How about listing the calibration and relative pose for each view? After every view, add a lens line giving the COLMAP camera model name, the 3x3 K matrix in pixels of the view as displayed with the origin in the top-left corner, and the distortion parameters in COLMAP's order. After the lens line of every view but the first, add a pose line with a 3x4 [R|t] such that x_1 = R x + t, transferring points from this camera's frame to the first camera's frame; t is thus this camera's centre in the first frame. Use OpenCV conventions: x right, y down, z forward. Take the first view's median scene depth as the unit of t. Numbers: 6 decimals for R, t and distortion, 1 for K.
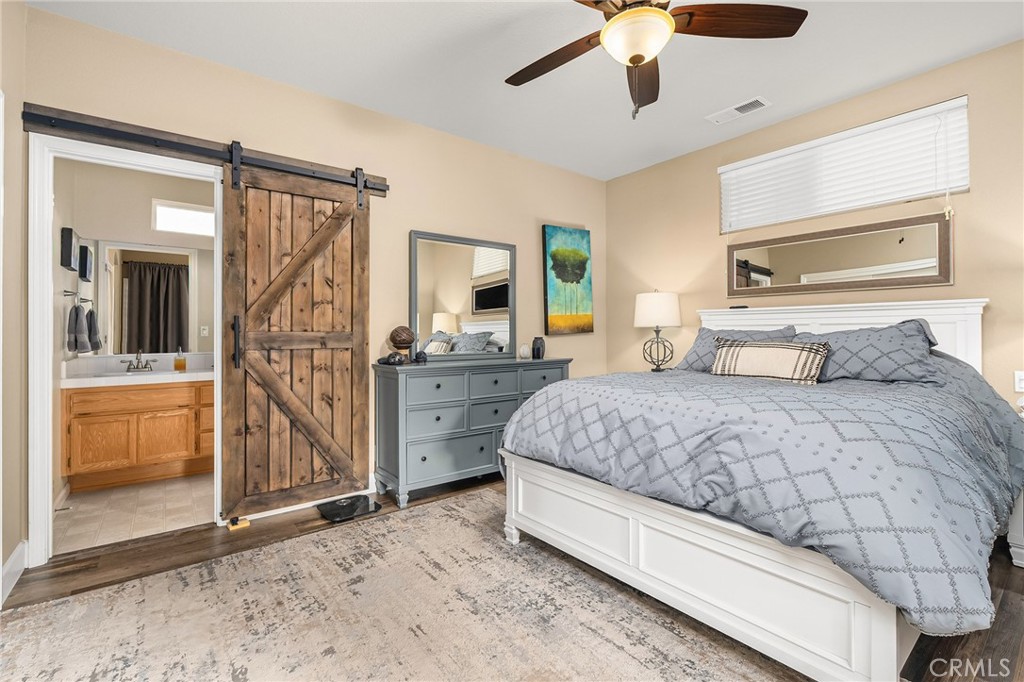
lens RADIAL K [[457.3, 0, 506.1], [0, 457.3, 327.9], [0, 0, 1]] dist [-0.004030, -0.000426]
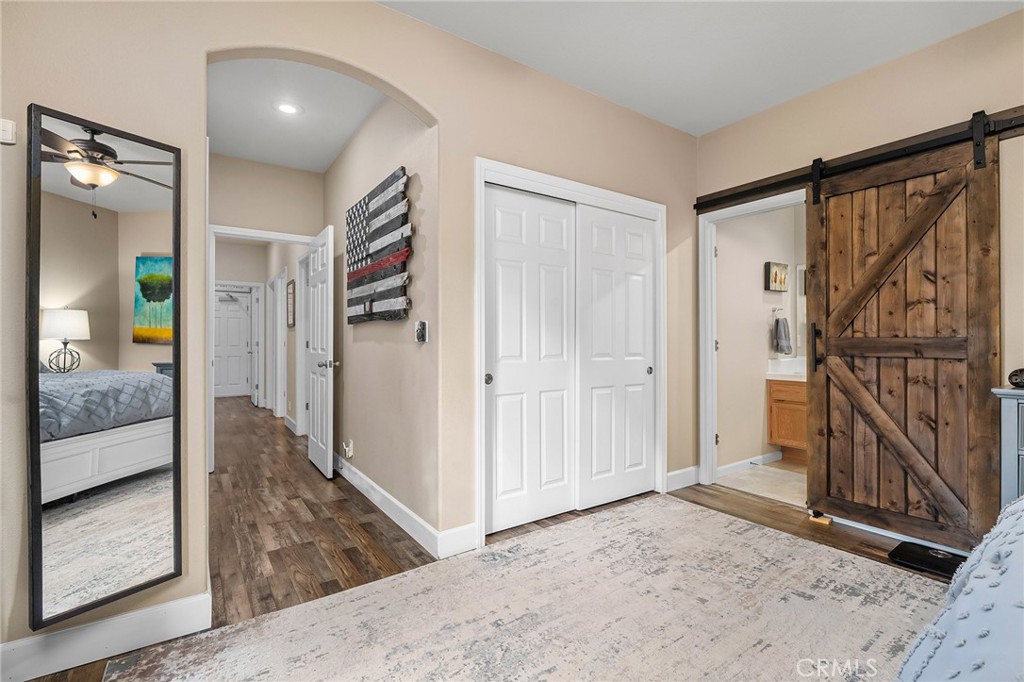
lens RADIAL K [[469.6, 0, 510.5], [0, 469.6, 339.4], [0, 0, 1]] dist [-0.002805, -0.000561]
pose [[-0.058336, 0.000795, -0.998297, 0.517492], [0.011938, 0.999929, 0.000099, 0.003054], [0.998226, -0.011912, -0.058341, 0.329494]]
